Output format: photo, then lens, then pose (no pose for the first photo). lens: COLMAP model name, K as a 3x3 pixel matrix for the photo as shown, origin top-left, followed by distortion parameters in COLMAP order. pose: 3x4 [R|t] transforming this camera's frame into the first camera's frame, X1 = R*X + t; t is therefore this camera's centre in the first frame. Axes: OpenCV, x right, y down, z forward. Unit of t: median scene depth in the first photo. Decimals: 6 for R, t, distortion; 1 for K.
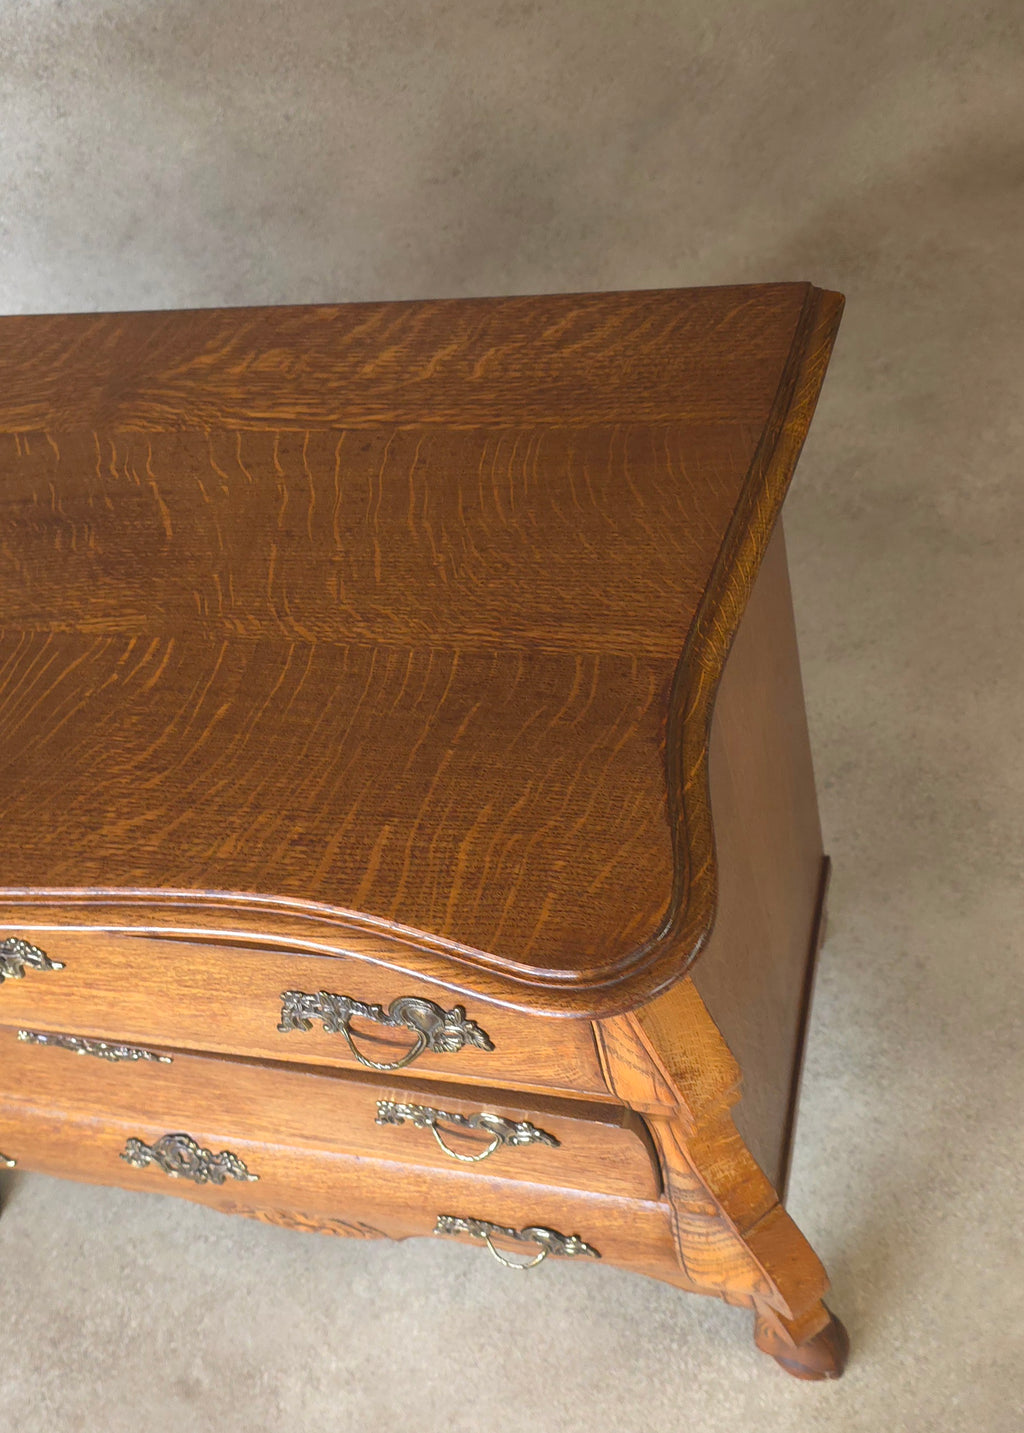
lens RADIAL K [[1486.1, 0, 510.7], [0, 1486.1, 855.9], [0, 0, 1]] dist [0.210482, -0.637808]
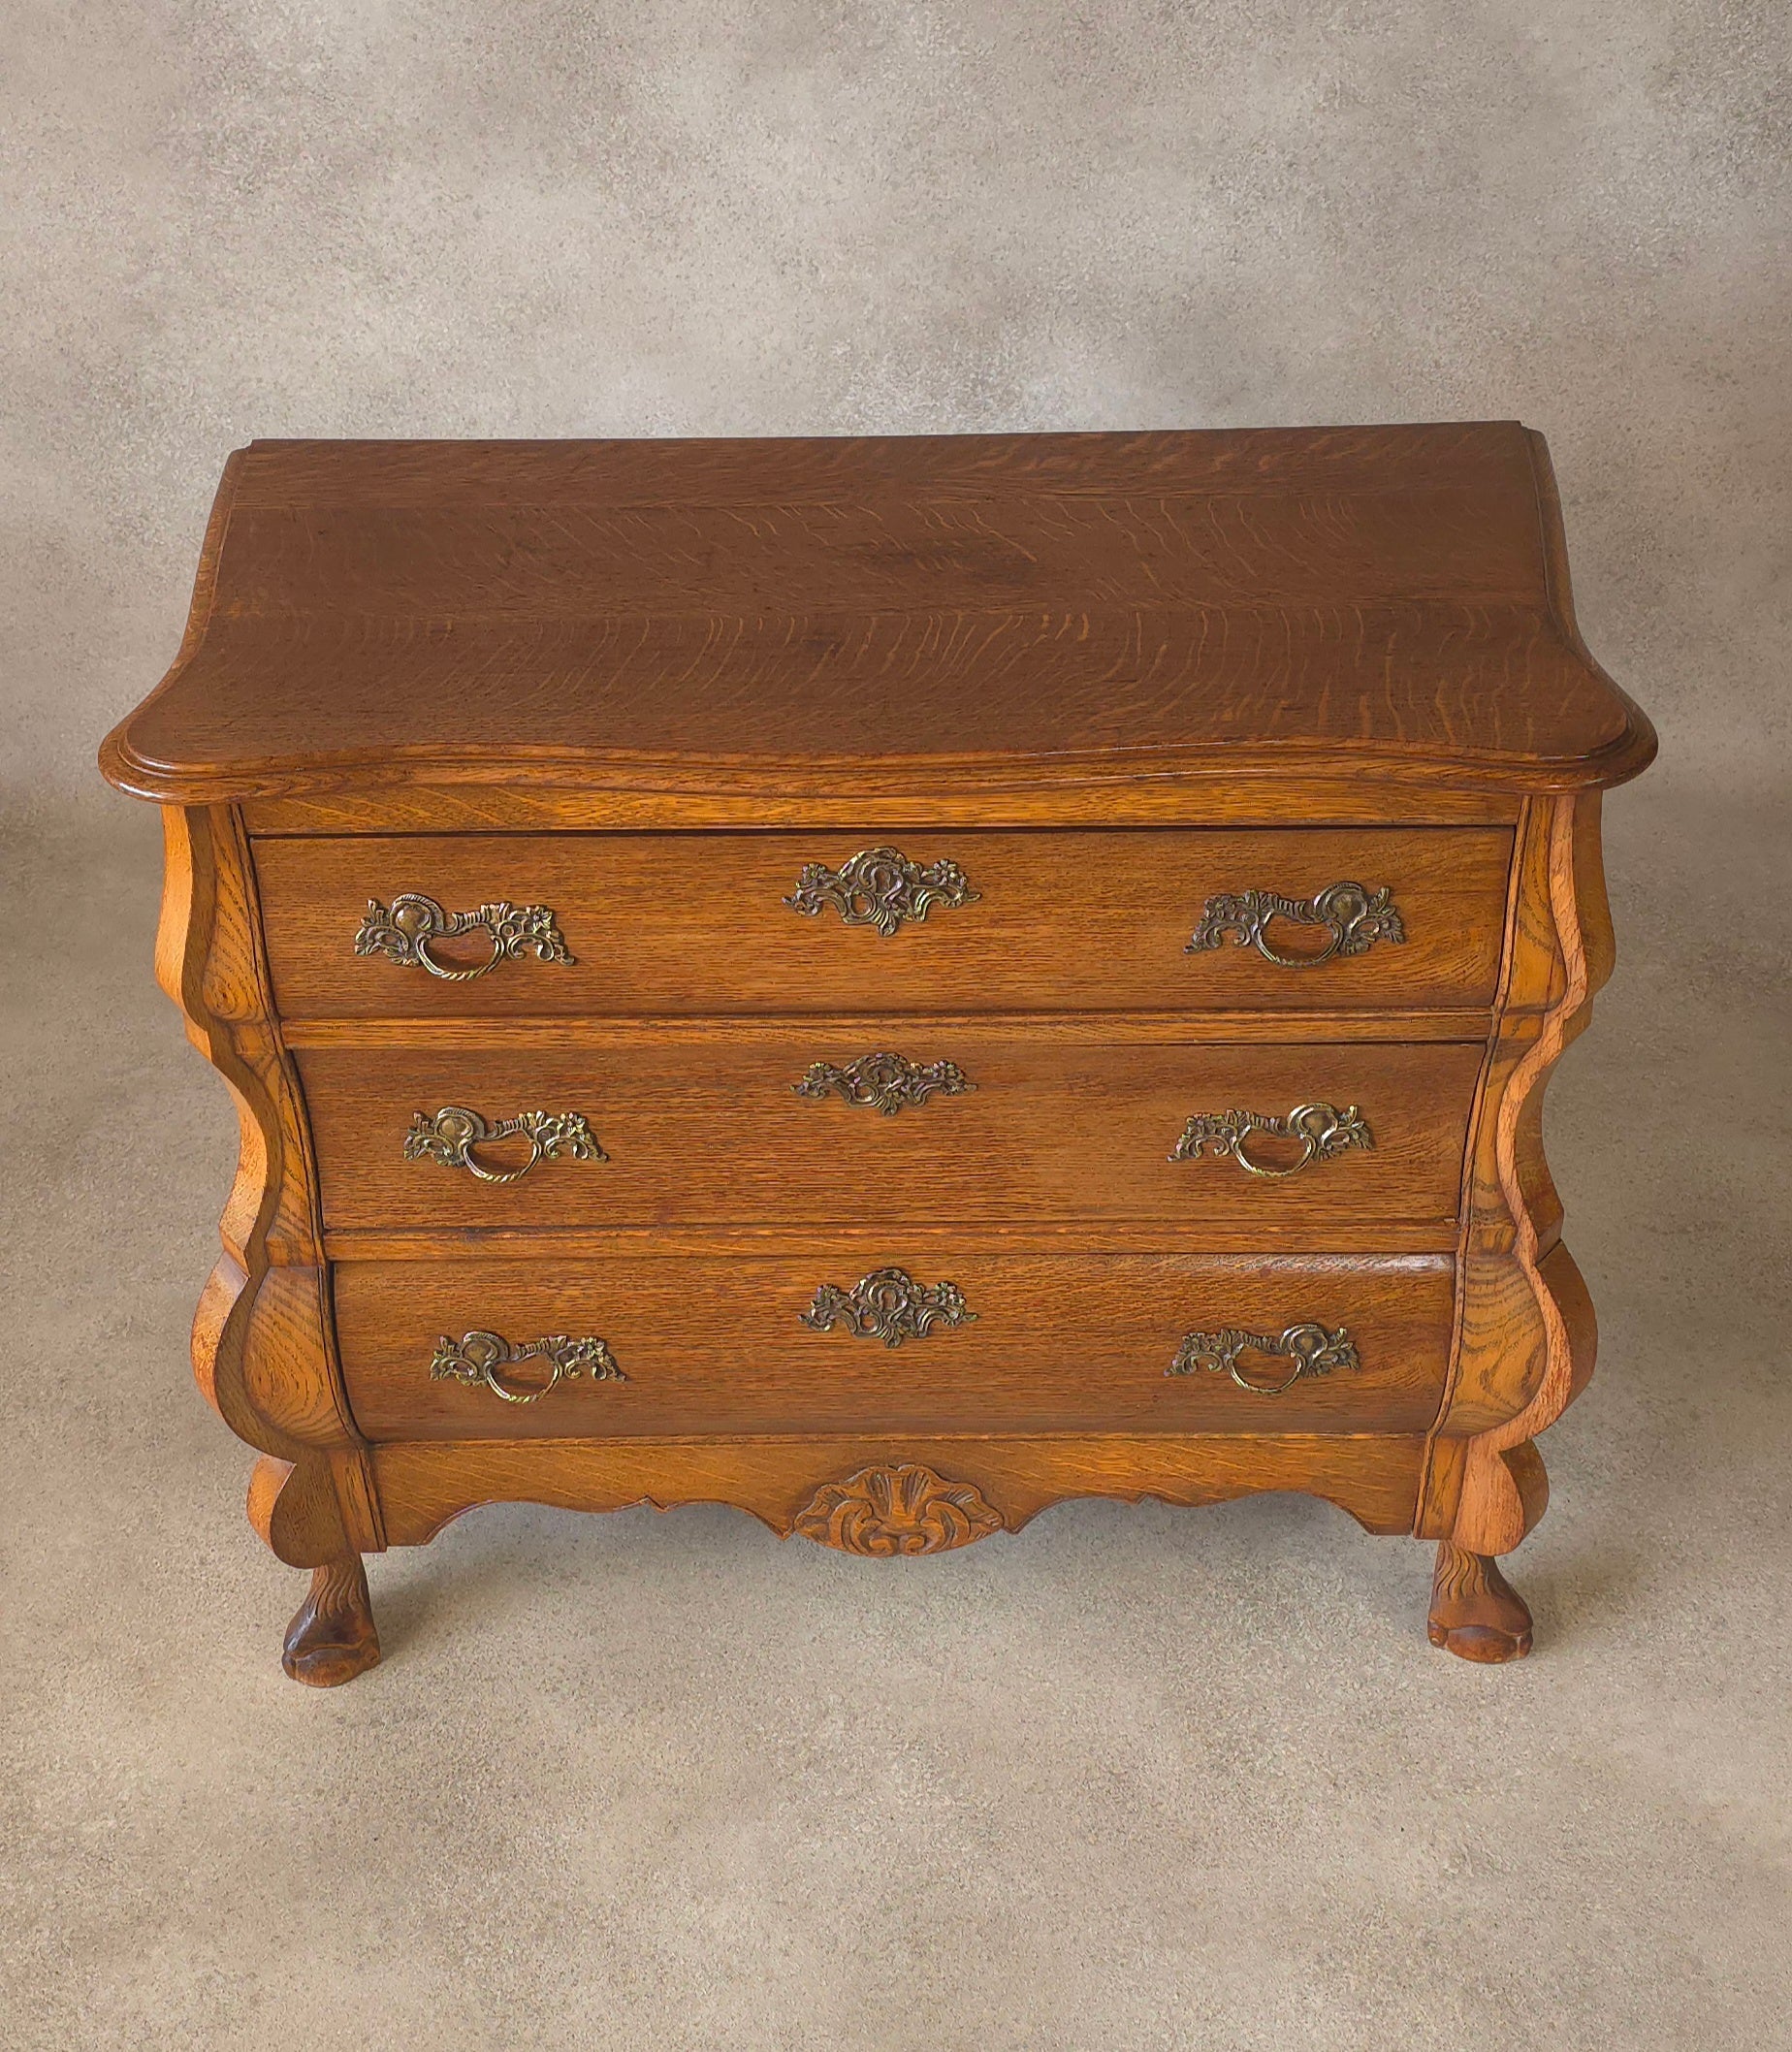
lens RADIAL K [[2596.6, 0, 904.1], [0, 2596.6, 1079.2], [0, 0, 1]] dist [0.236764, -0.728448]
pose [[0.951385, 0.037375, 0.305728, -0.894356], [0.082778, 0.925064, -0.370682, 0.851633], [-0.296672, 0.377969, 0.876998, -0.523055]]
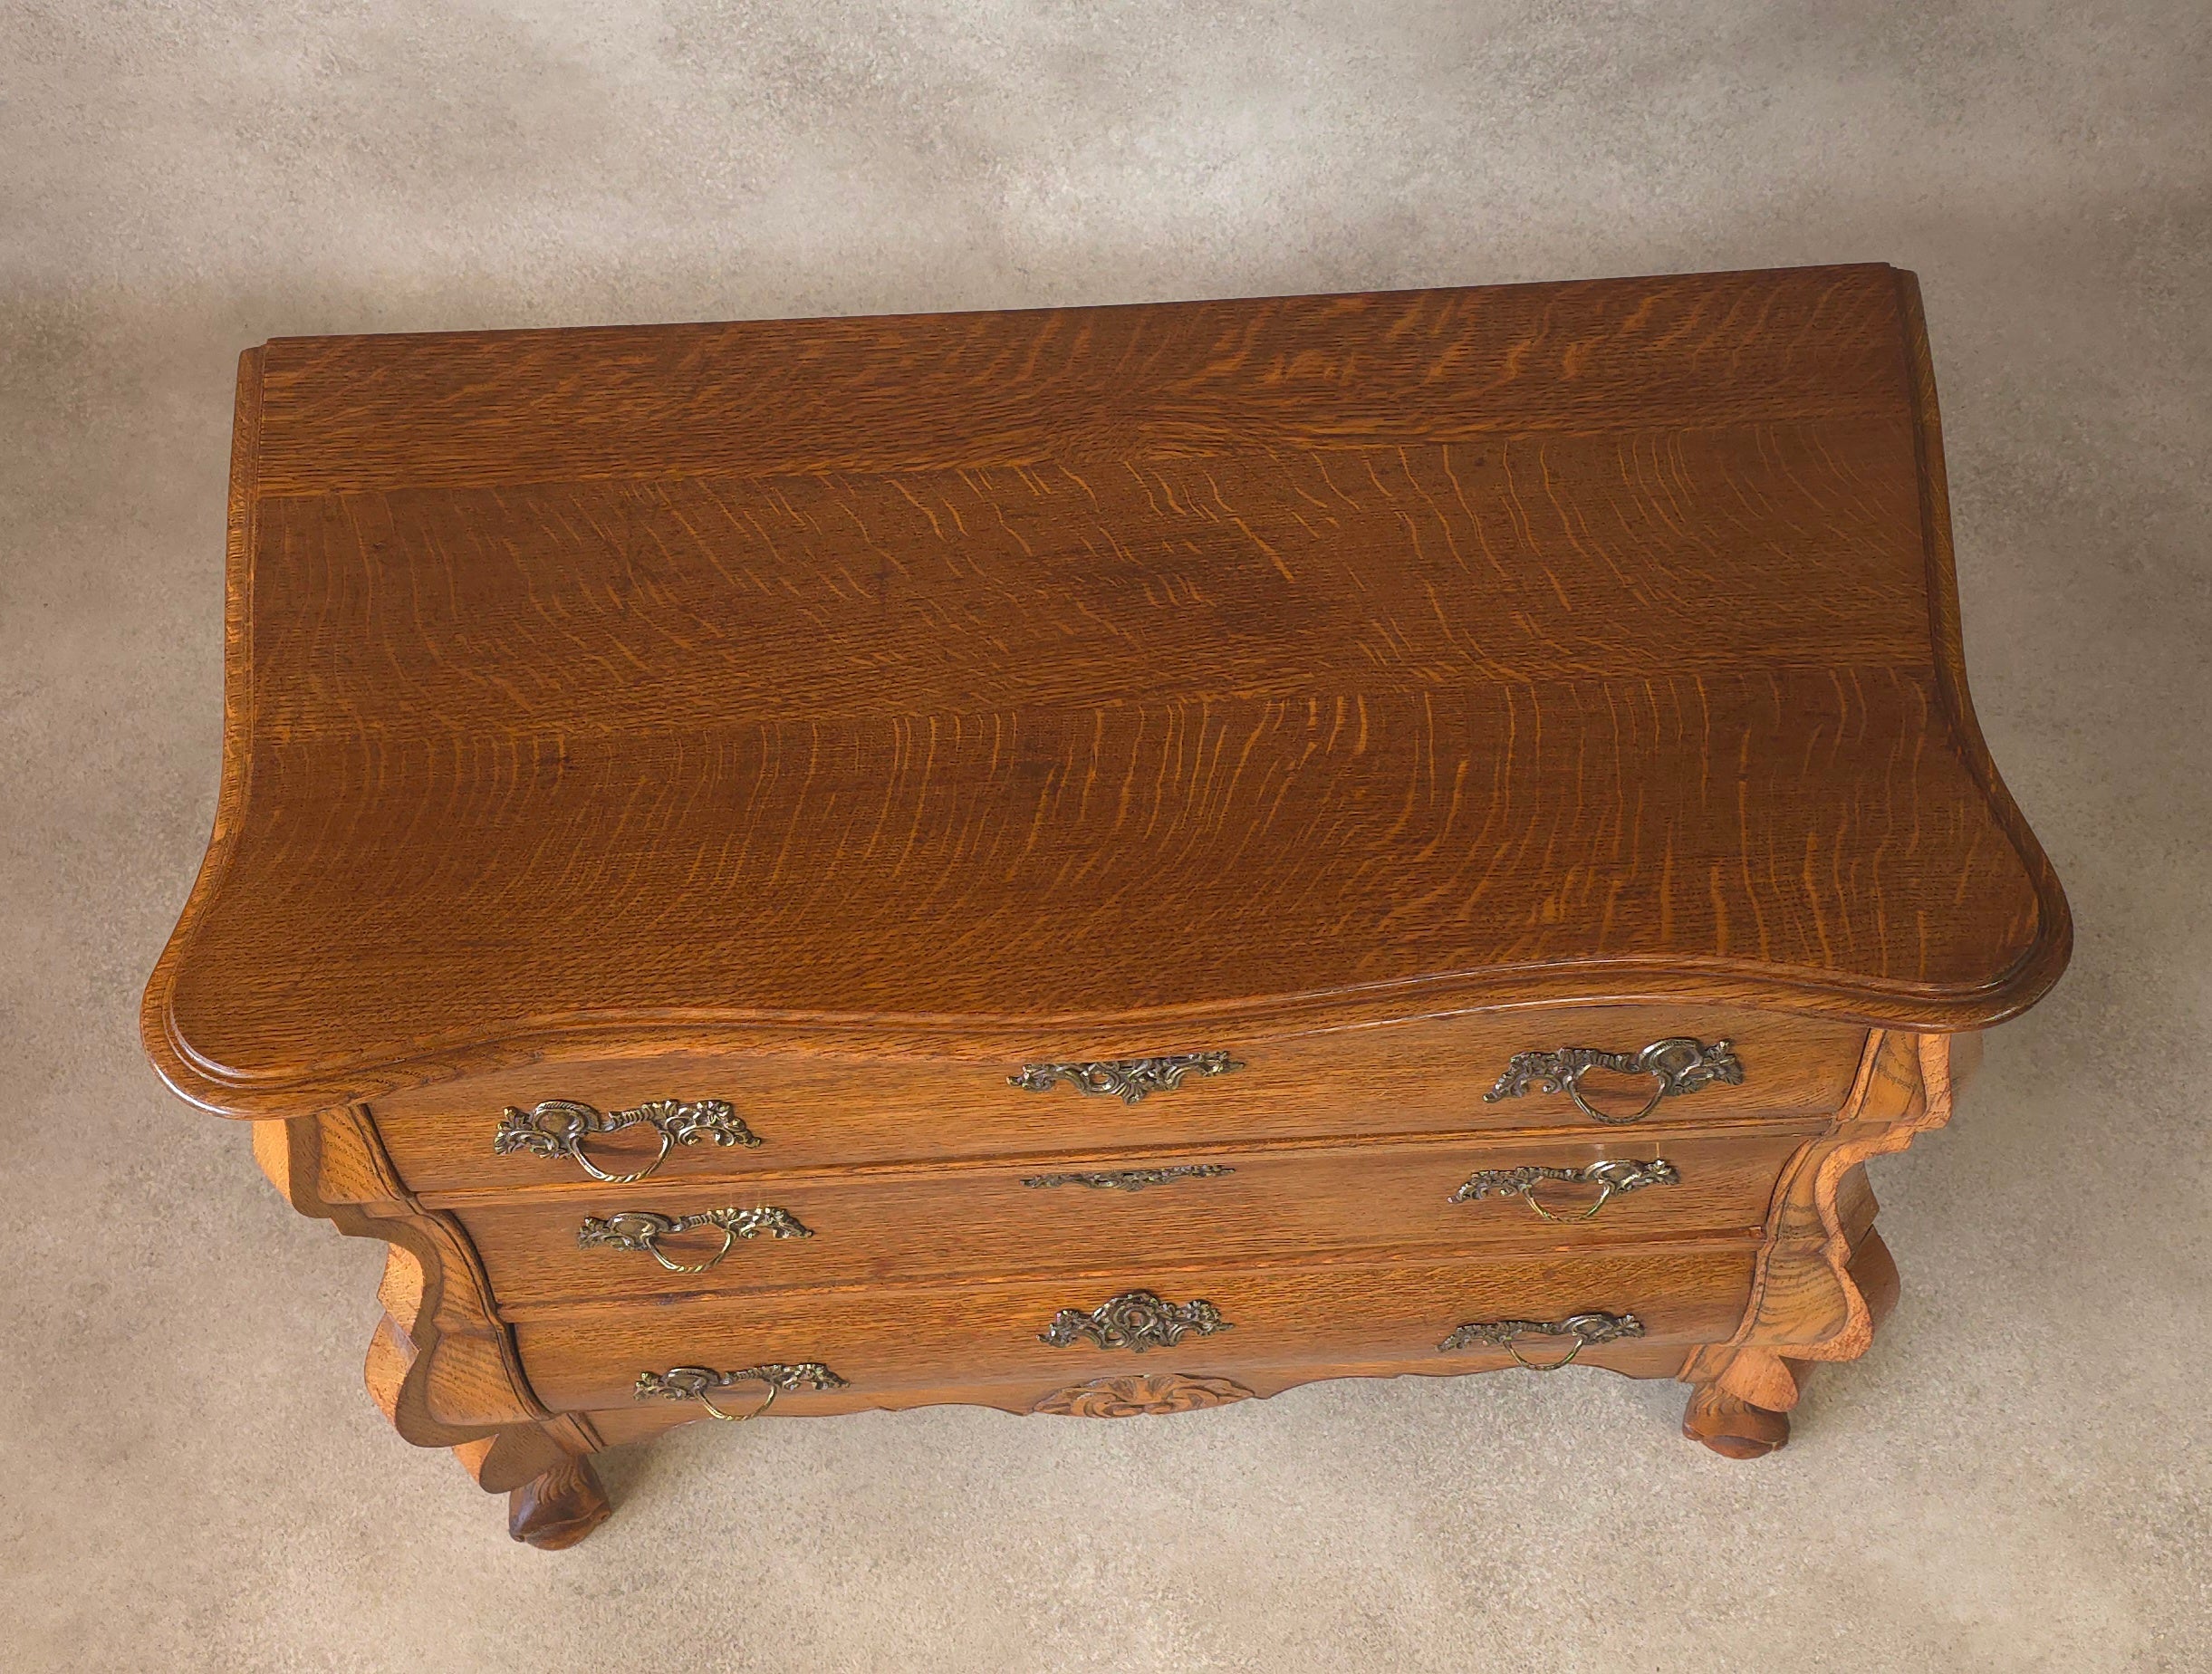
lens RADIAL K [[2432.2, 0, 1169.3], [0, 2432.2, 844.7], [0, 0, 1]] dist [0.158358, -0.342307]
pose [[0.934282, -0.126471, 0.333350, -0.791143], [0.130493, 0.991395, 0.010396, -0.081662], [-0.331796, 0.033787, 0.942746, -0.324103]]
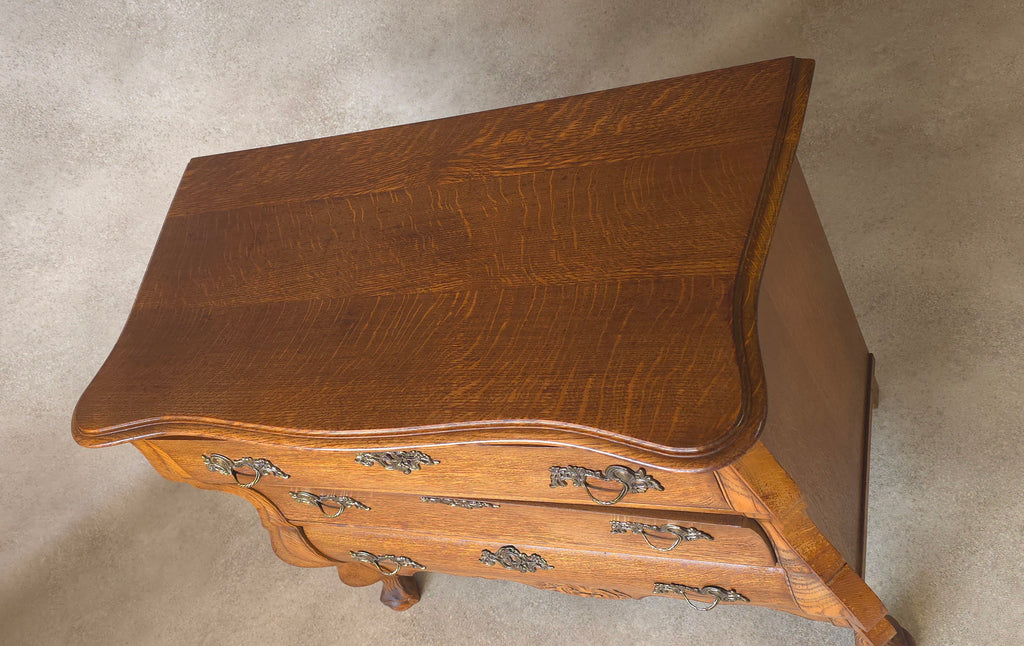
lens RADIAL K [[932.9, 0, 534.3], [0, 932.9, 327.2], [0, 0, 1]] dist [0.191385, -0.534727]
pose [[0.978049, -0.109597, -0.177225, 0.056386], [0.102984, 0.993613, -0.046121, -0.031650], [0.181148, 0.026857, 0.983089, -0.172106]]
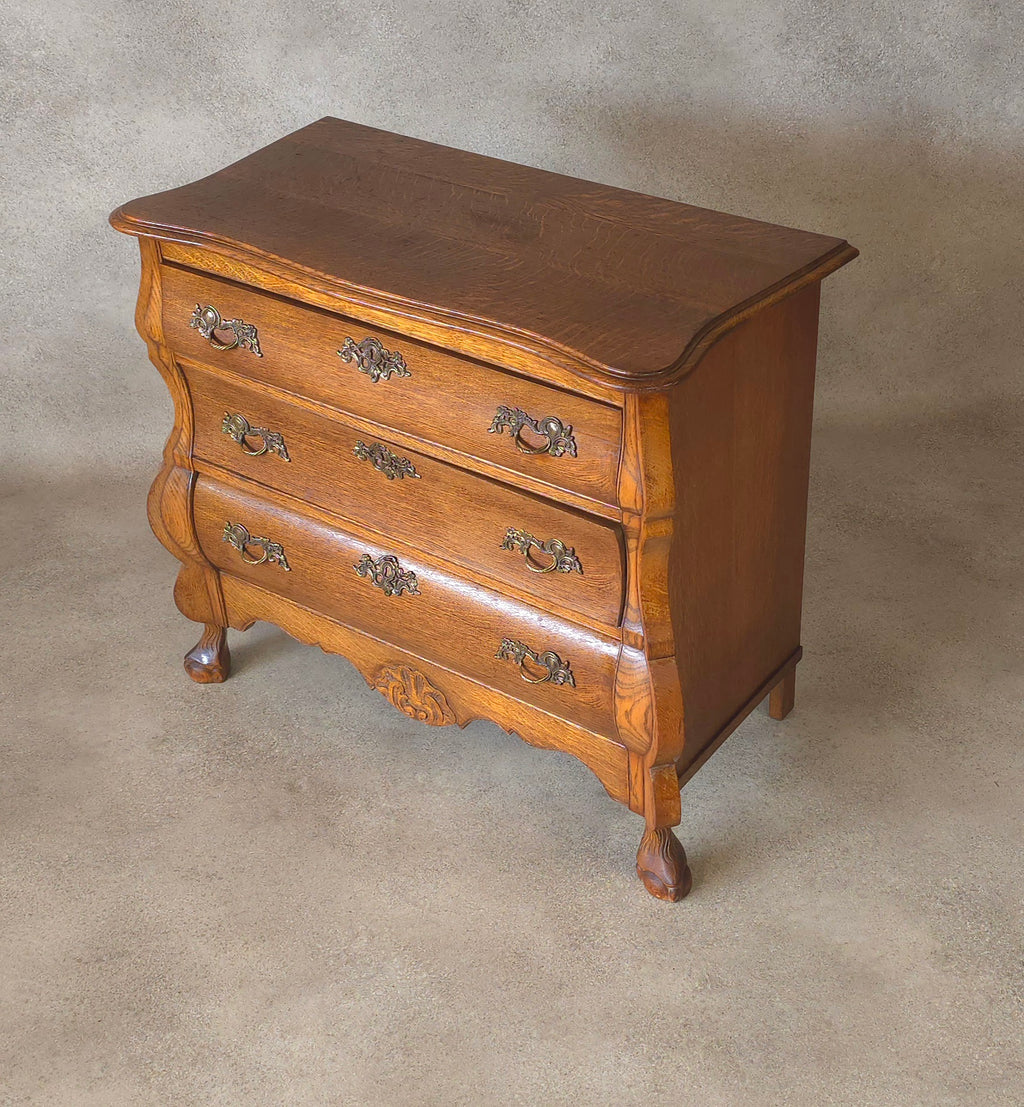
lens RADIAL K [[1581.5, 0, 594.8], [0, 1581.5, 554.1], [0, 0, 1]] dist [0.357462, -1.530434]
pose [[0.908560, 0.379150, -0.175398, 0.440666], [-0.417298, 0.843318, -0.338640, 0.951740], [0.019521, 0.380868, 0.924423, -1.008226]]
